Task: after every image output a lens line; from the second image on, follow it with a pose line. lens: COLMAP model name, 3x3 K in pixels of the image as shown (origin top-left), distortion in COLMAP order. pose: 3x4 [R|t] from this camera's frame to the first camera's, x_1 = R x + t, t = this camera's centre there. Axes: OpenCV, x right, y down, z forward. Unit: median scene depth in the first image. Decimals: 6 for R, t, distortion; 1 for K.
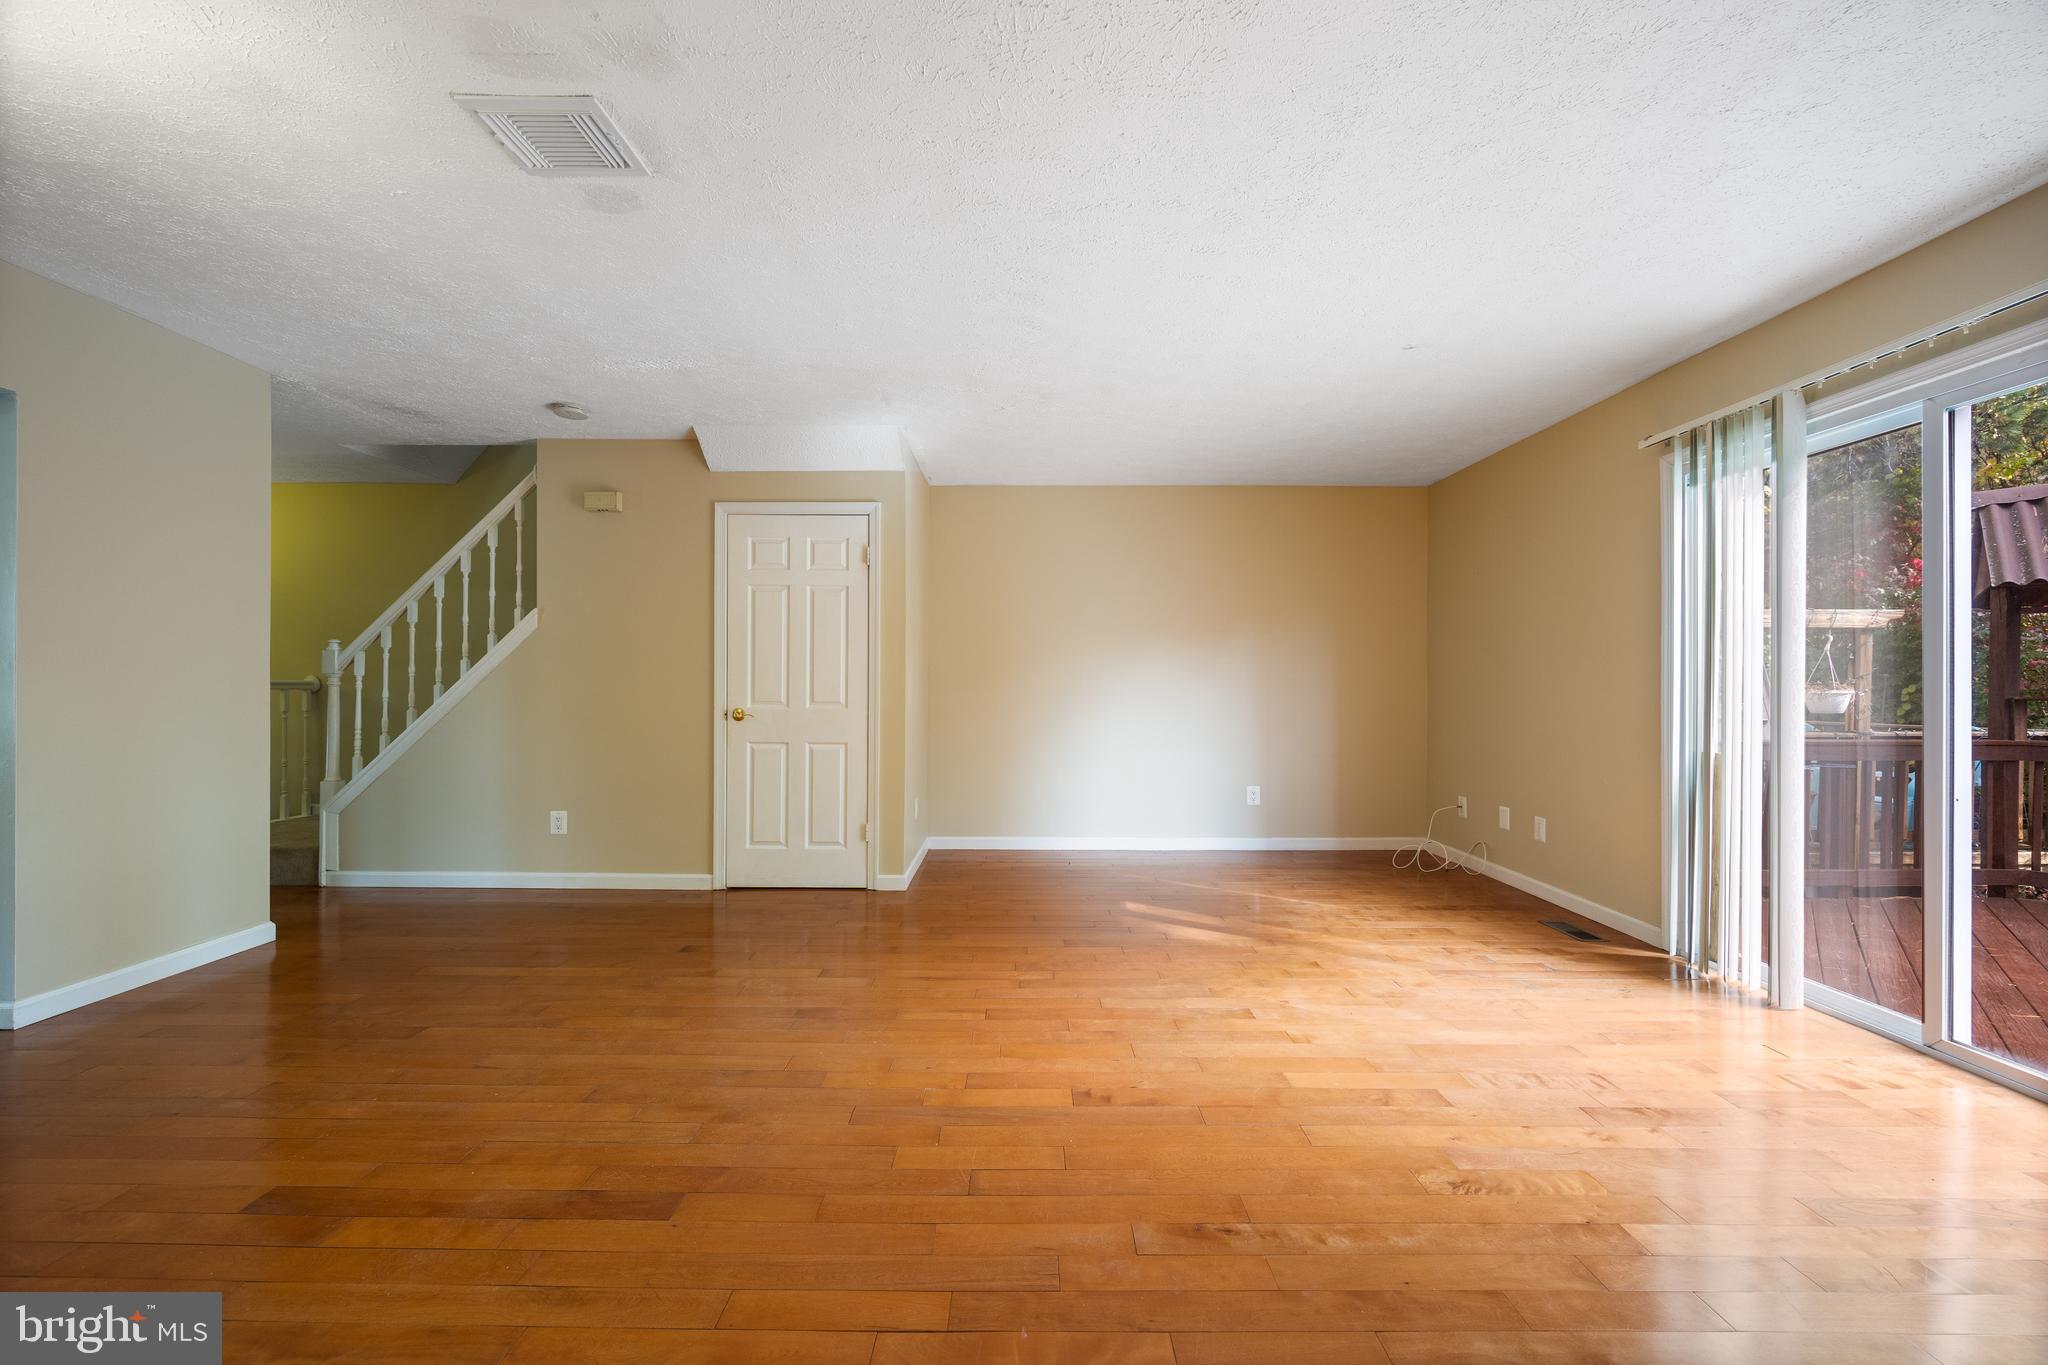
lens RADIAL K [[779.6, 0, 1026.1], [0, 779.6, 686.3], [0, 0, 1]] dist [-0.003404, 0.000700]
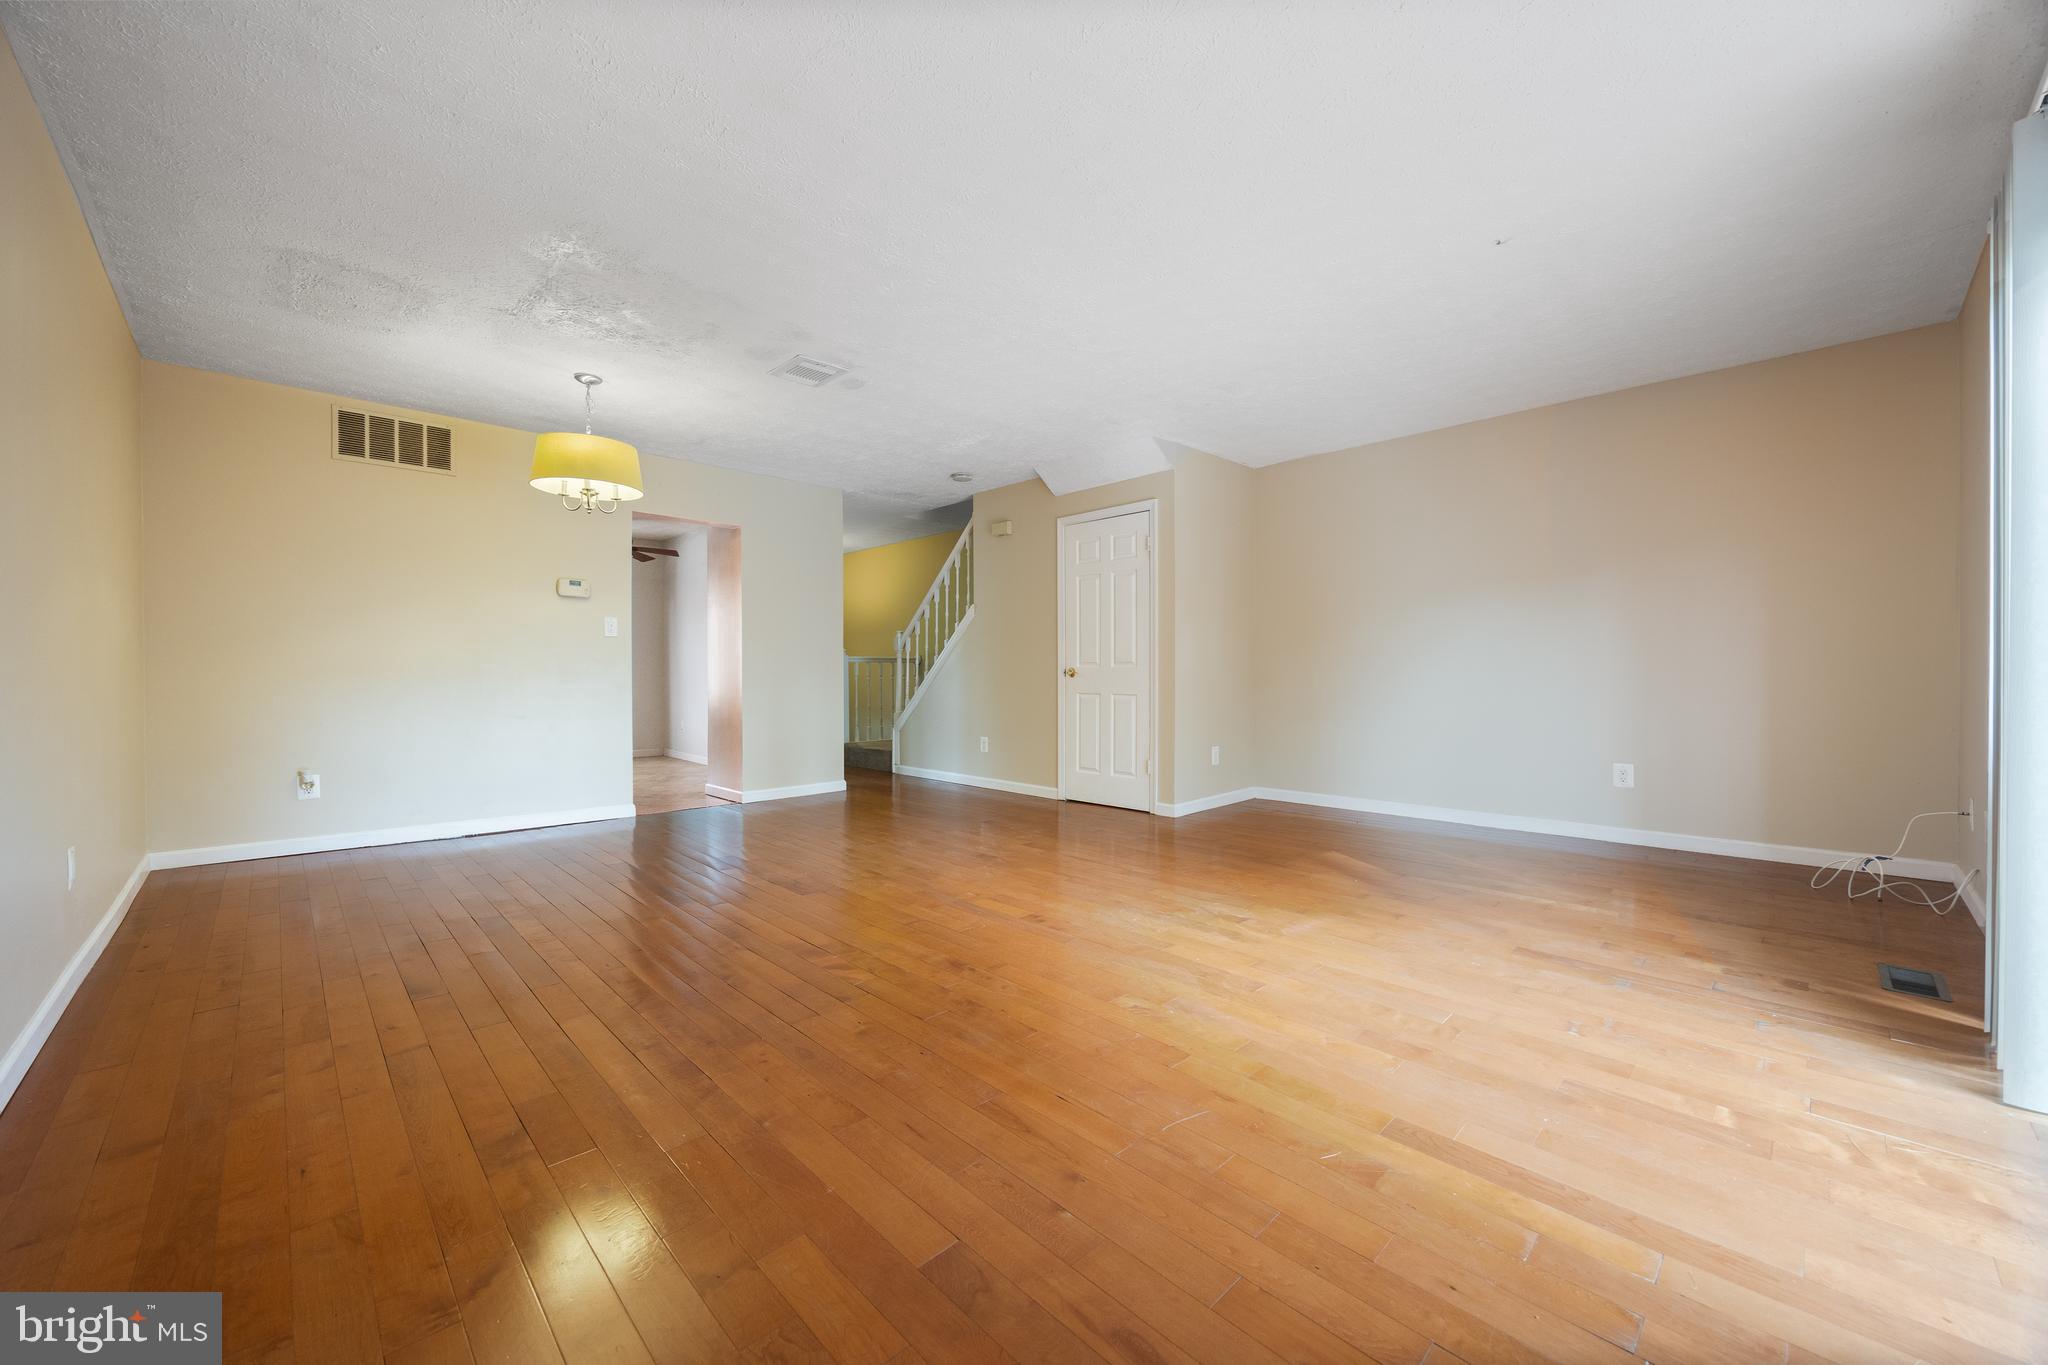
lens RADIAL K [[779.6, 0, 1018.9], [0, 779.6, 677.5], [0, 0, 1]] dist [-0.003404, 0.000700]
pose [[0.692978, -0.001543, -0.720957, 0.547035], [0.006039, 0.999975, 0.003665, 0.039546], [0.720933, -0.006894, 0.692970, -0.006475]]
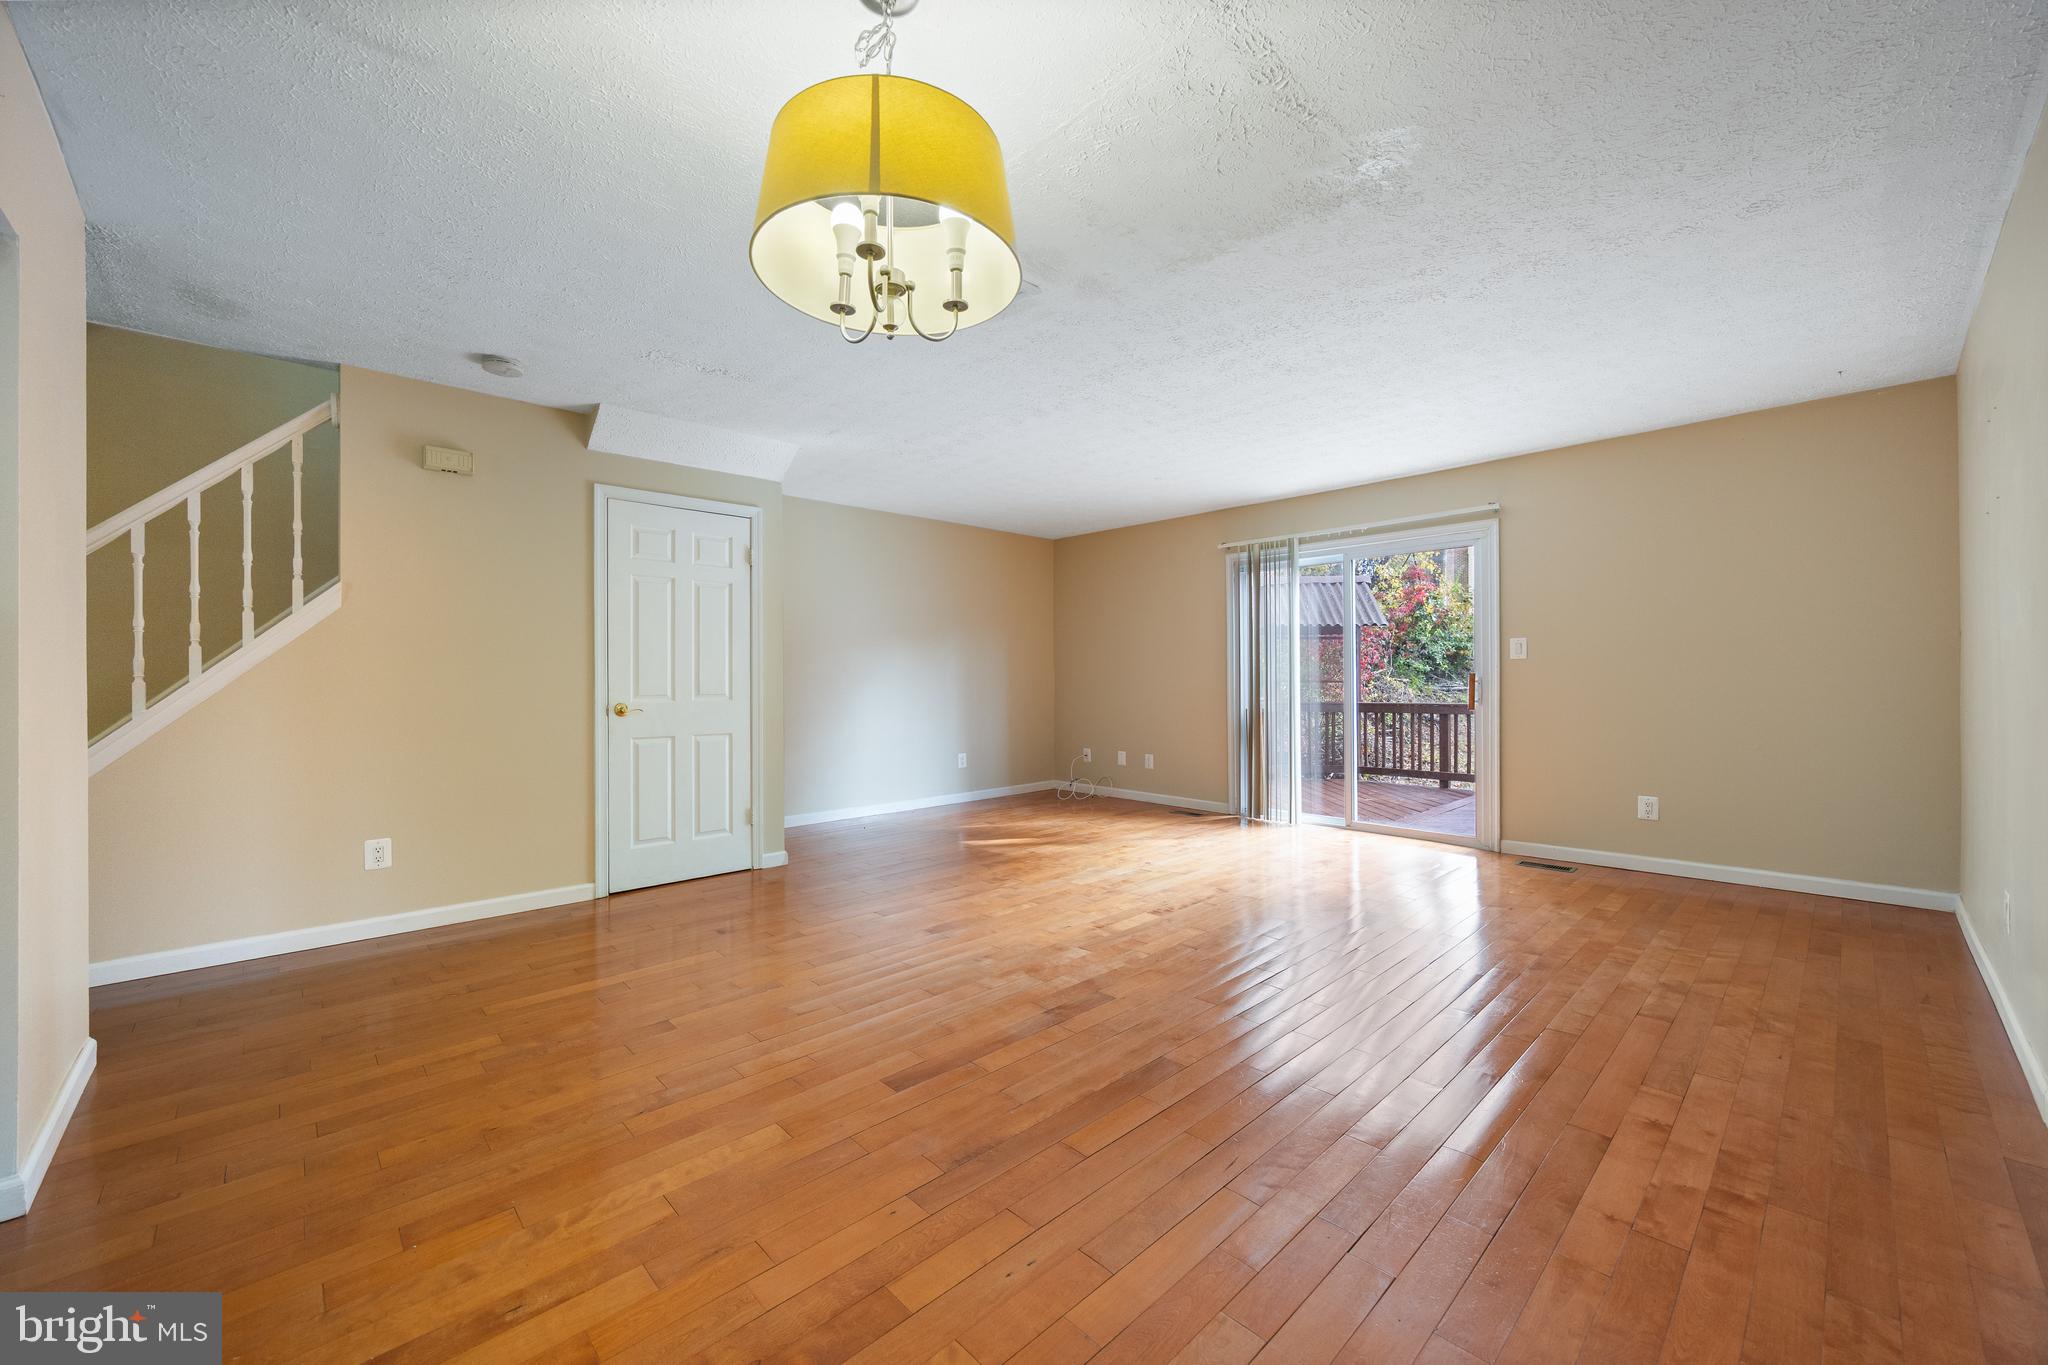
lens RADIAL K [[779.6, 0, 1022.5], [0, 779.6, 680.1], [0, 0, 1]] dist [-0.003404, 0.000700]
pose [[0.725381, -0.008858, 0.688291, -0.669941], [0.006895, 0.999961, 0.005604, -0.002307], [-0.688313, 0.000681, 0.725413, -0.027751]]
